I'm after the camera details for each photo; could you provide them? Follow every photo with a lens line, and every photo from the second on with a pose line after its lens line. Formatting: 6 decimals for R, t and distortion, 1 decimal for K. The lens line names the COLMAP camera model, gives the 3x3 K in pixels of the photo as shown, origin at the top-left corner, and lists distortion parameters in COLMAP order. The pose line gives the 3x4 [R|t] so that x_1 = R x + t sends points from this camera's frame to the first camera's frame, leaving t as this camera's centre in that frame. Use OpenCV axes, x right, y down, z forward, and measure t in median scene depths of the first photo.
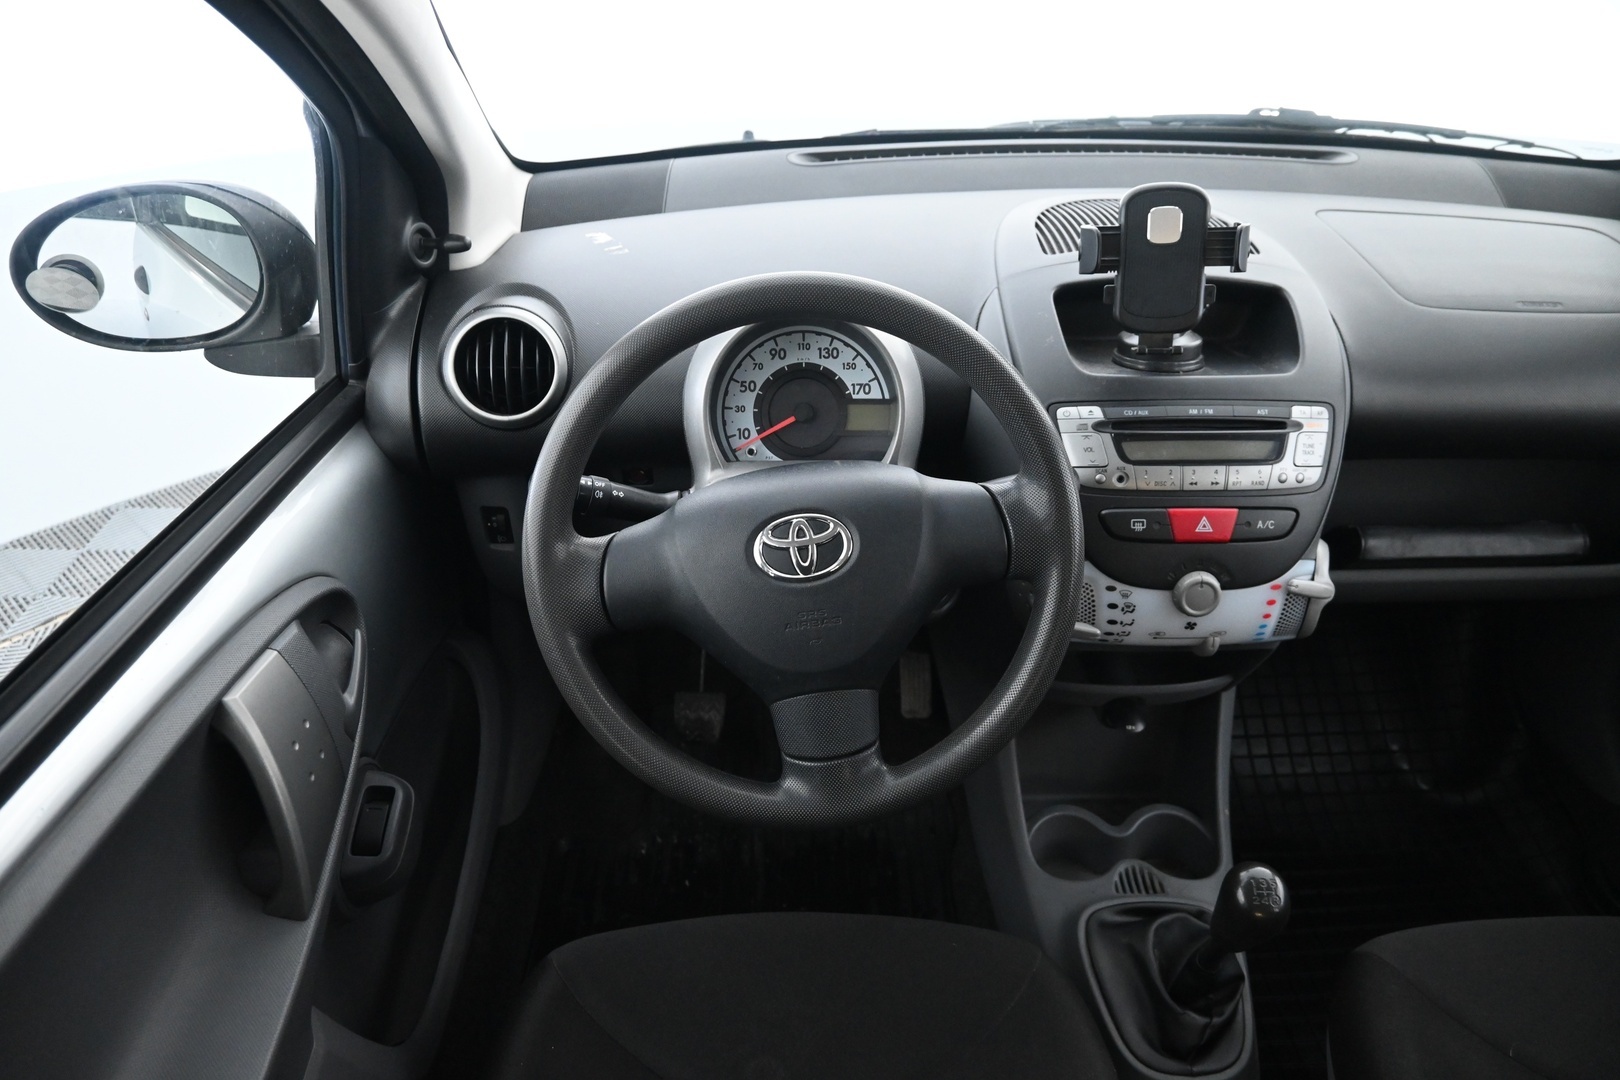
lens RADIAL K [[1106.1, 0, 810.0], [0, 1106.1, 540.0], [0, 0, 1]] dist [-0.003844, 0.000433]
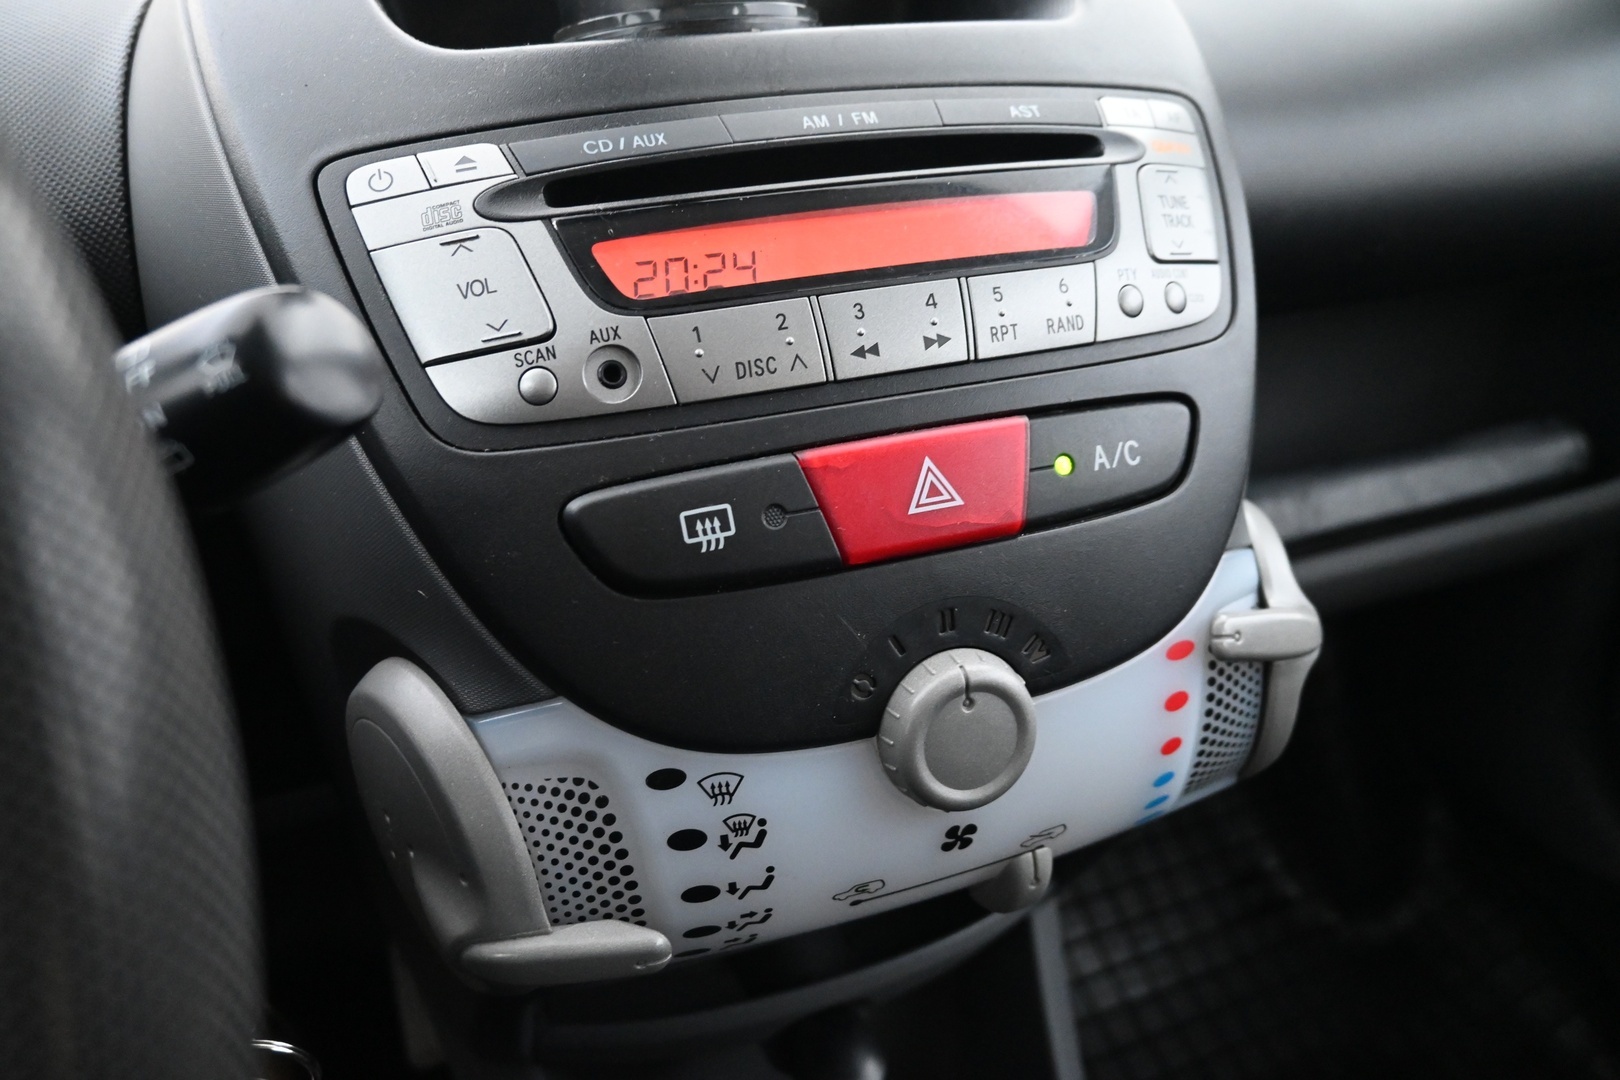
lens RADIAL K [[1203.6, 0, 810.0], [0, 1203.6, 540.0], [0, 0, 1]] dist [0.002585, -0.000355]
pose [[0.942737, -0.178233, 0.281923, 0.234328], [0.206011, 0.975903, -0.071919, 0.015116], [-0.262311, 0.125880, 0.956738, 0.705004]]
